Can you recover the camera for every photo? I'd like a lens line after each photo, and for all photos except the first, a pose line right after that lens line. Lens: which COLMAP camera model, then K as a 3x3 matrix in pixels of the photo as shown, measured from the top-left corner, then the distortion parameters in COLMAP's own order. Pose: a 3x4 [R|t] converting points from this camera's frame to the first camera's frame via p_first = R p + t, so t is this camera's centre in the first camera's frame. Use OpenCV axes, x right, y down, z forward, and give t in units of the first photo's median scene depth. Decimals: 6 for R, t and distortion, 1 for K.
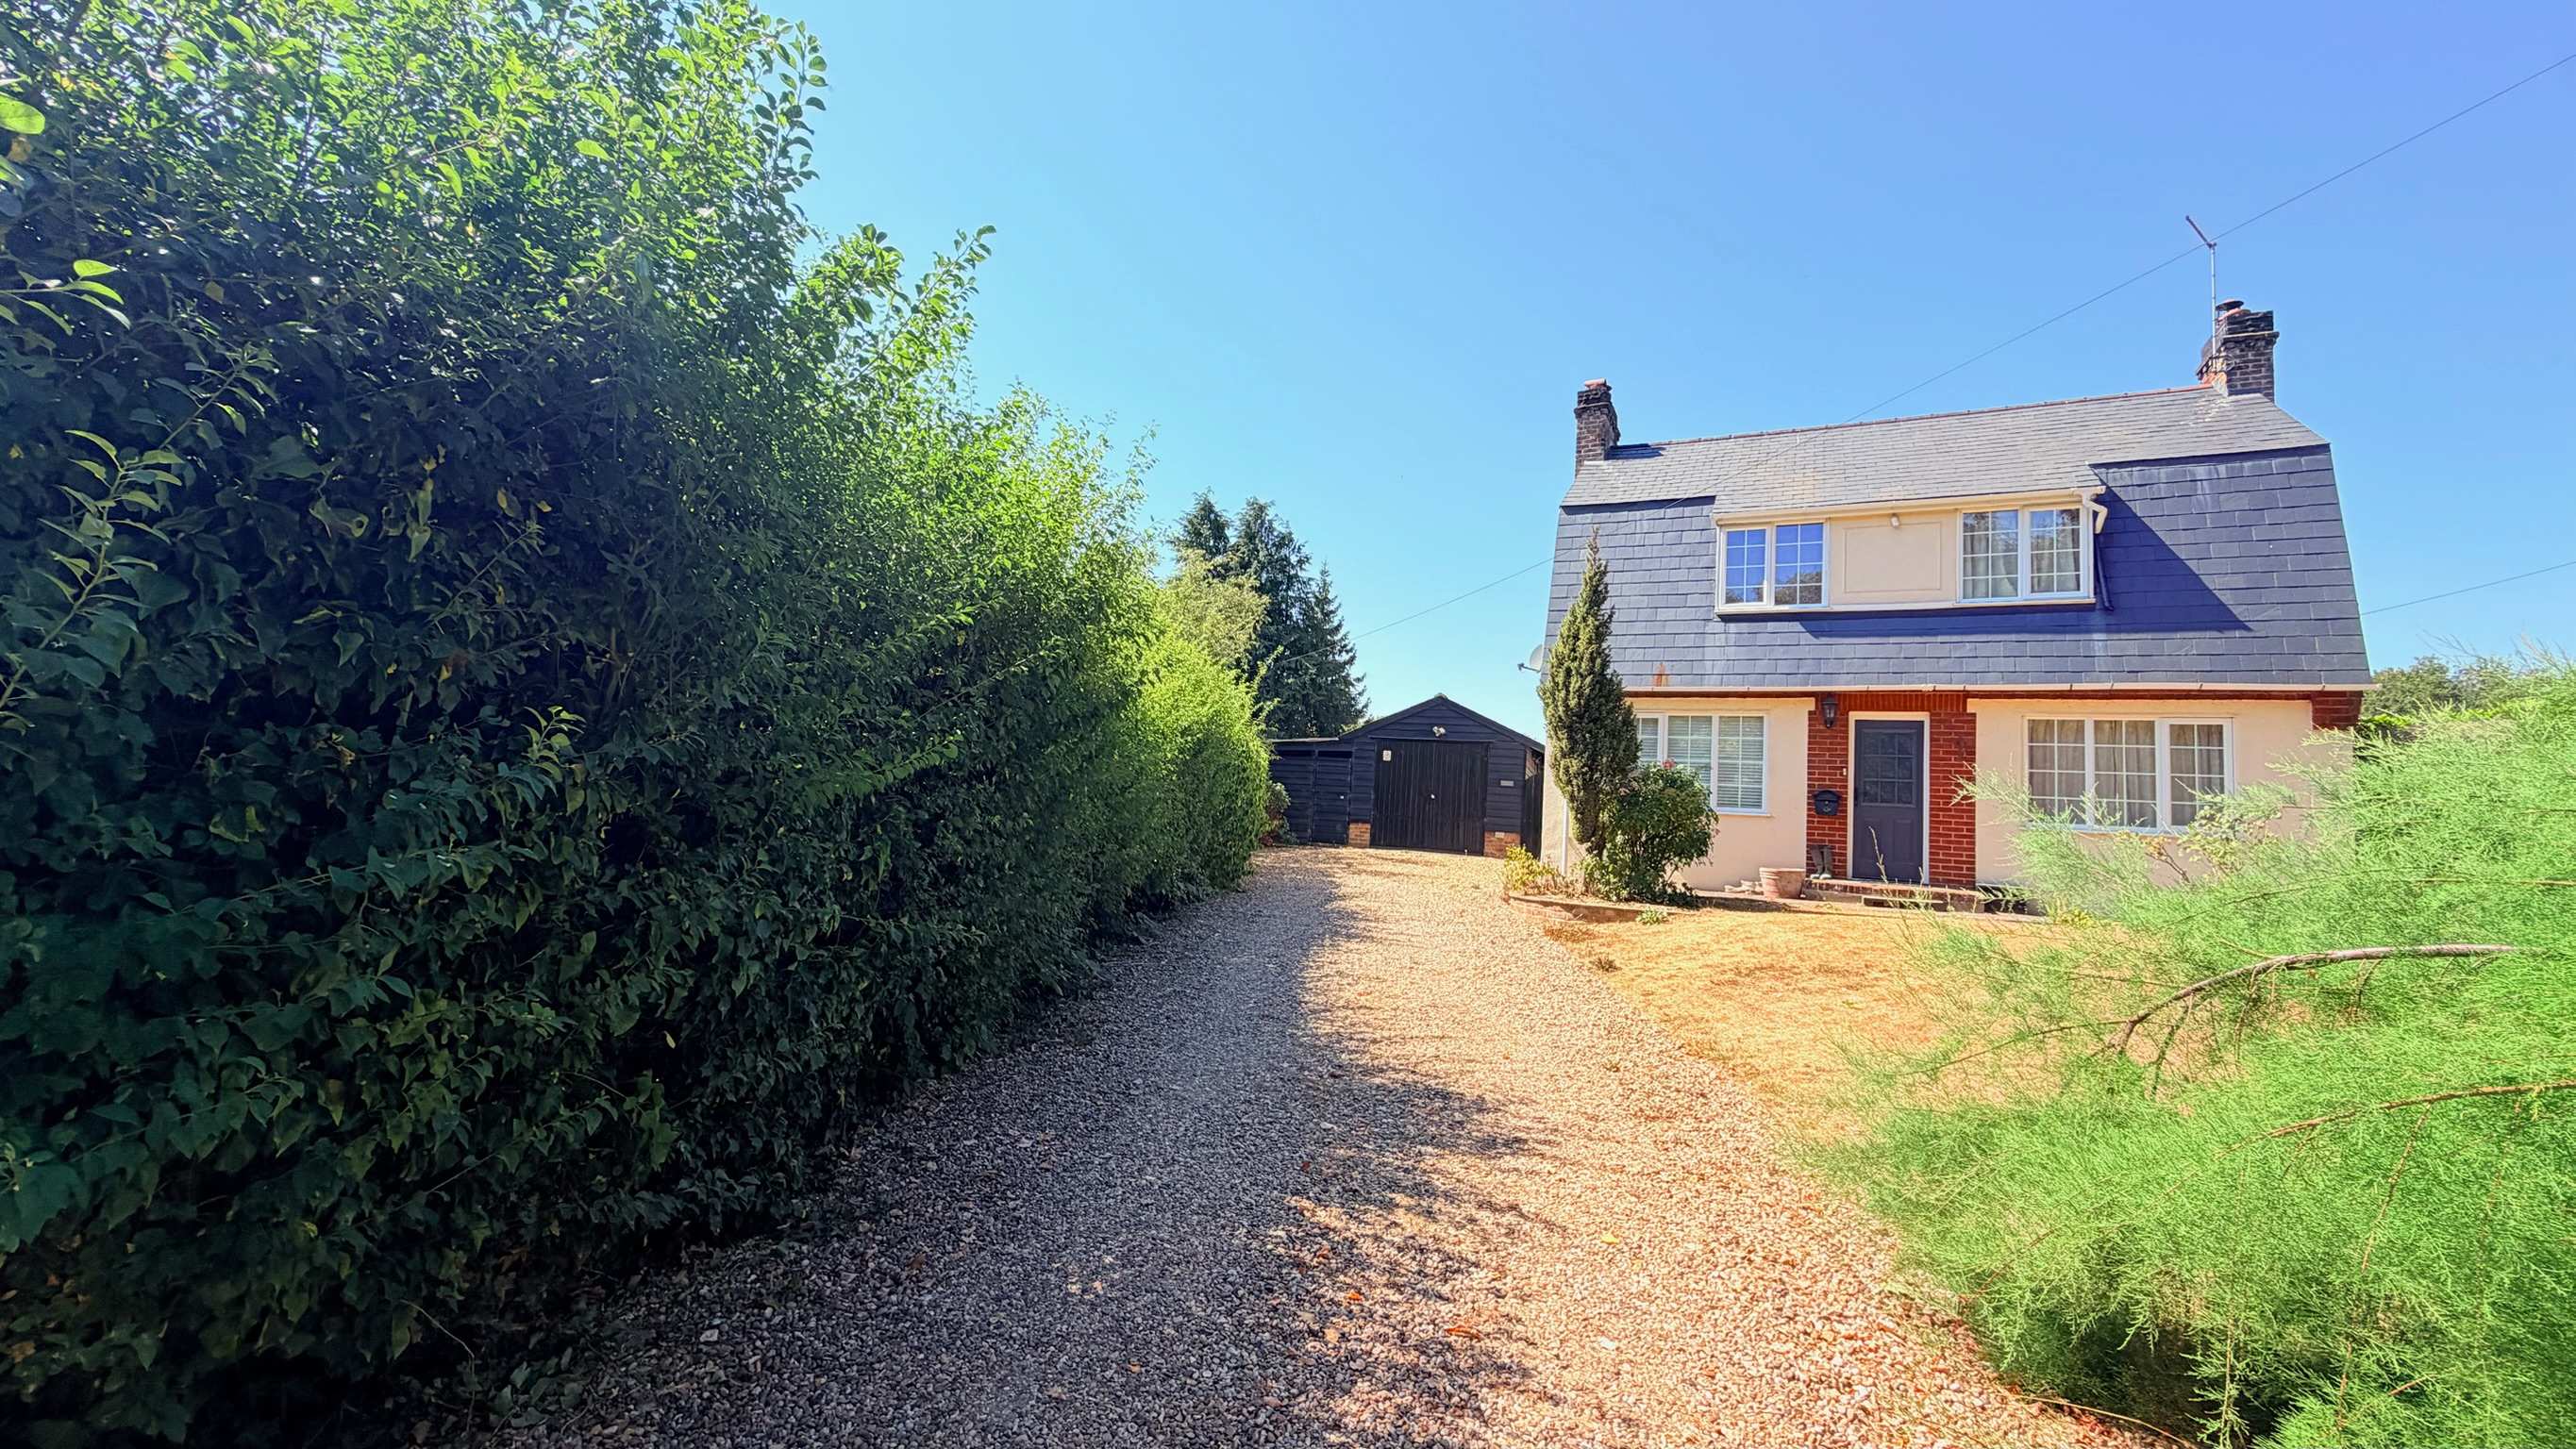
lens RADIAL K [[1026.8, 0, 1273.9], [0, 1026.8, 716.3], [0, 0, 1]] dist [-0.003684, 0.000892]
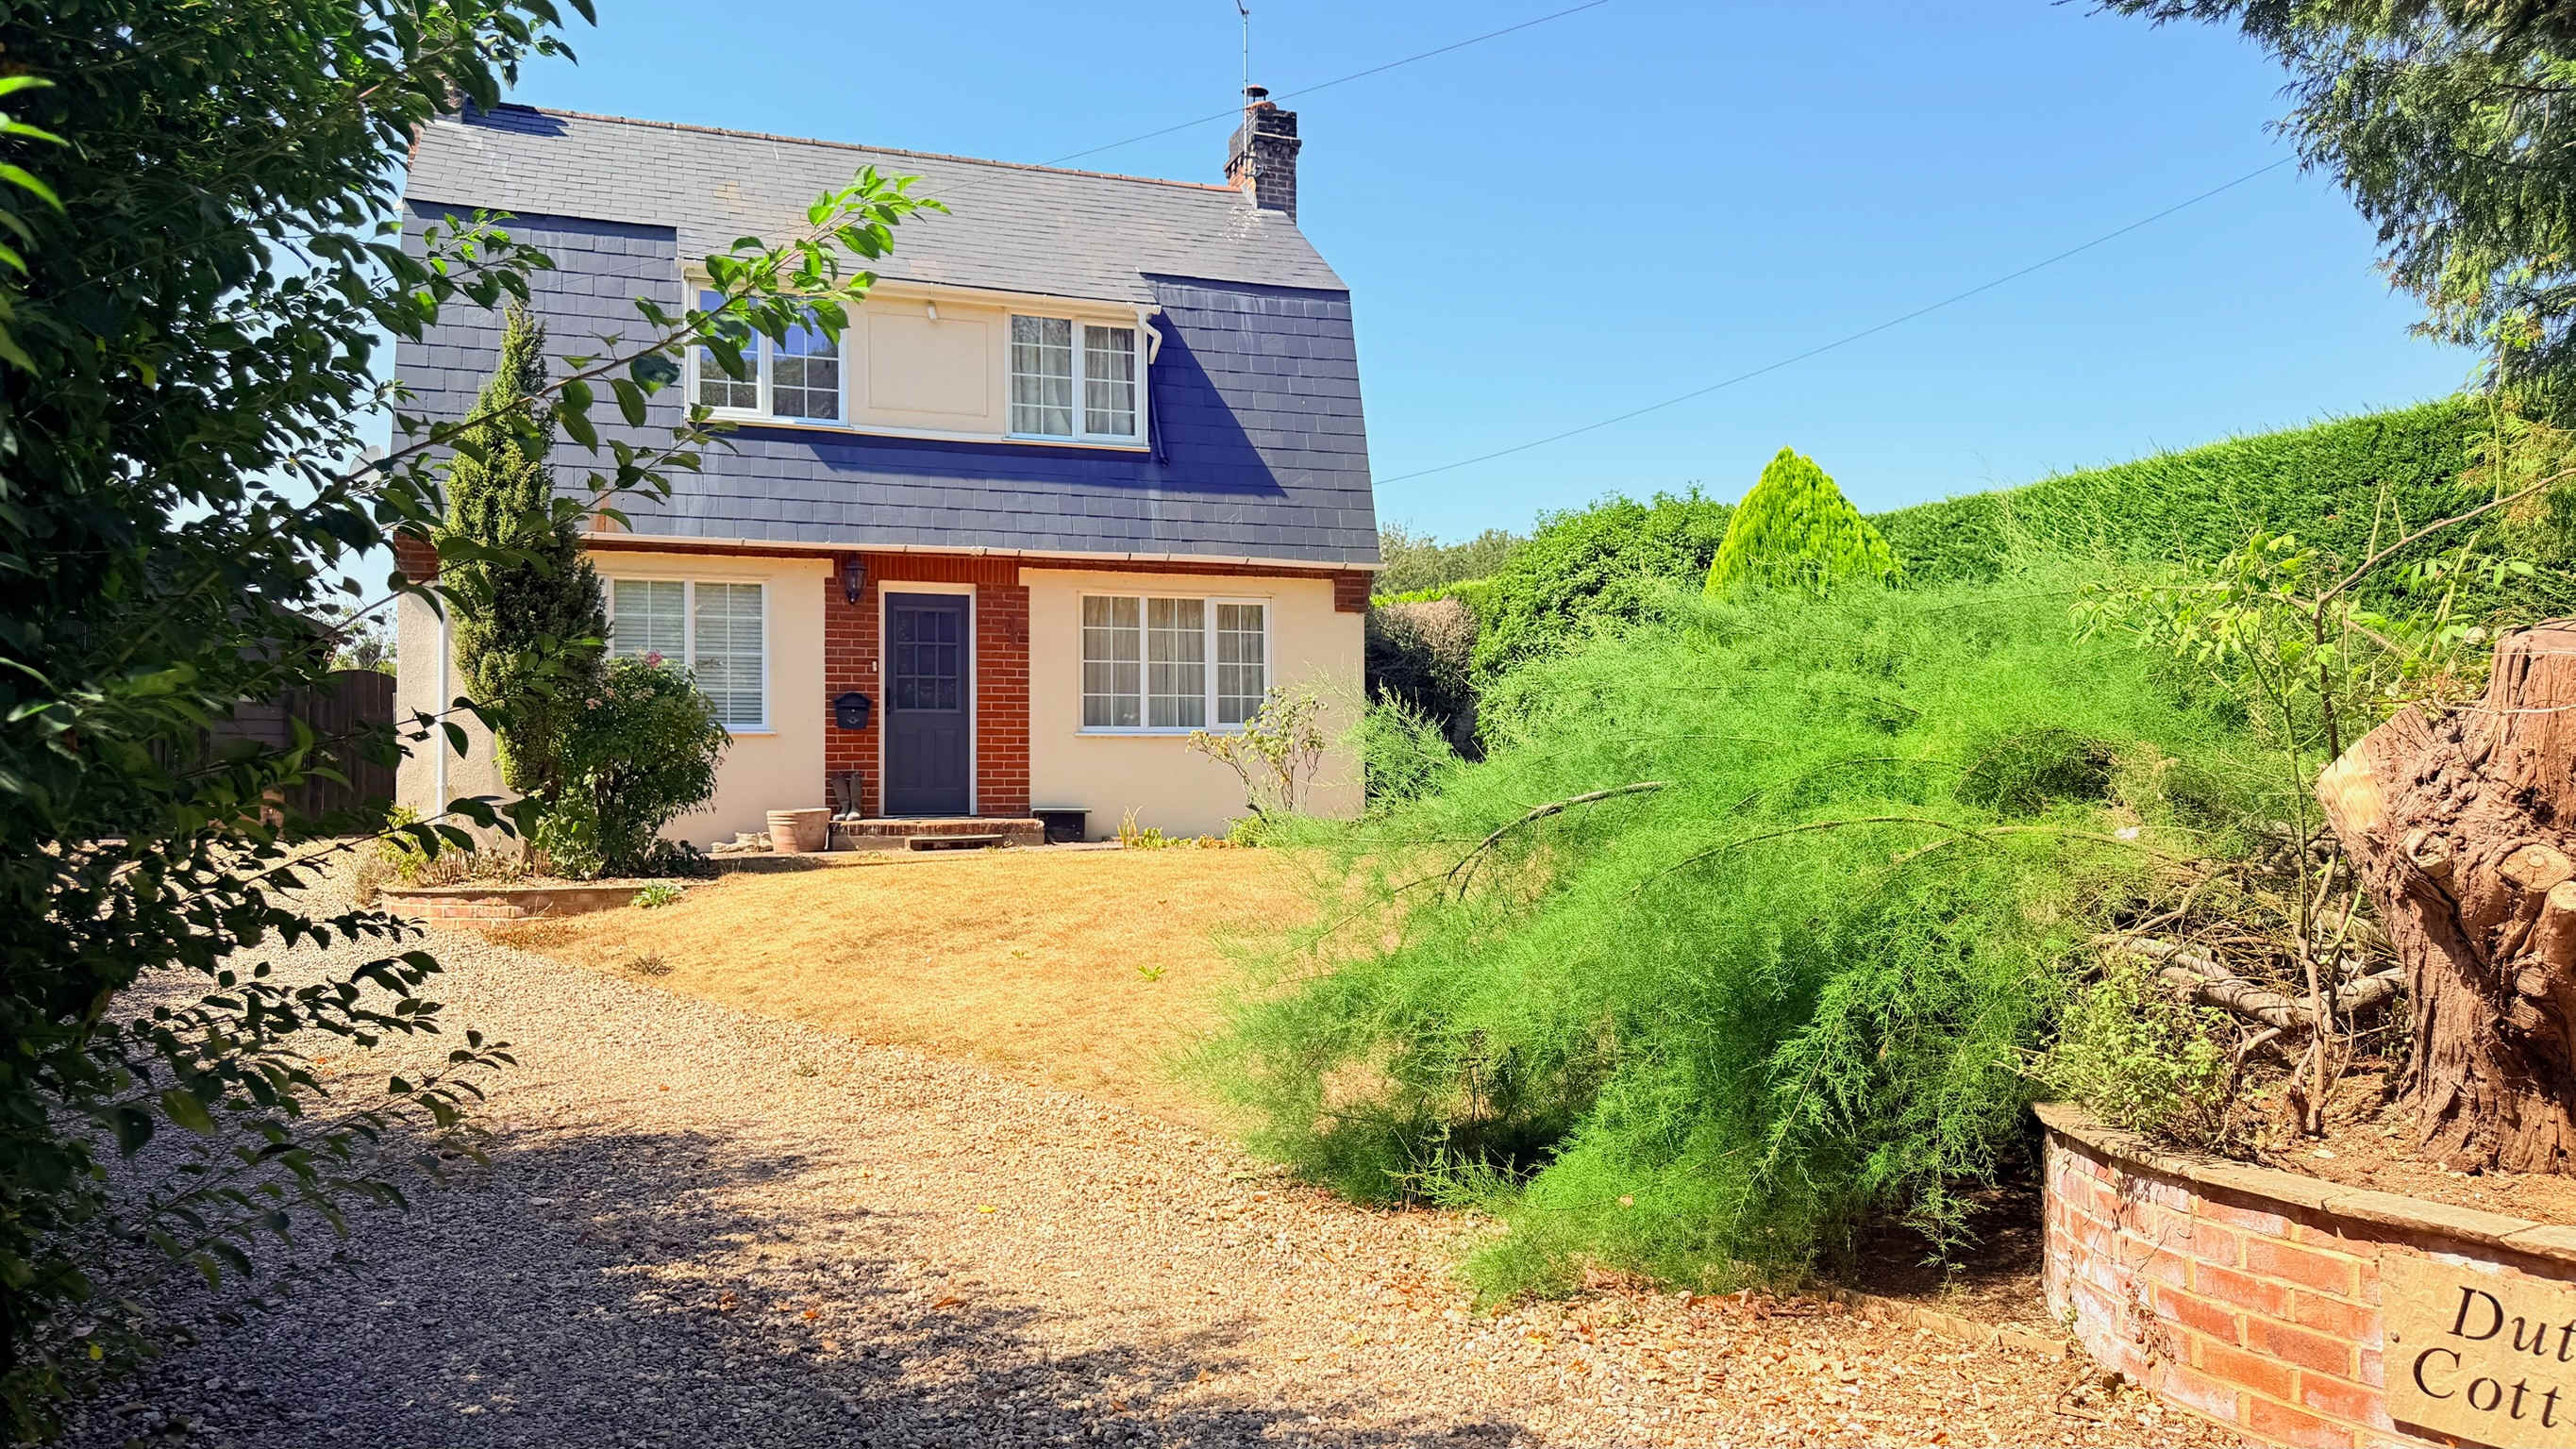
lens RADIAL K [[1817.8, 0, 1294.2], [0, 1817.8, 727.4], [0, 0, 1]] dist [0.058890, -0.081023]
pose [[0.678824, -0.041036, 0.733153, -0.175059], [-0.023472, 0.996714, 0.077521, -0.008310], [-0.733926, -0.069832, 0.675630, -0.062568]]
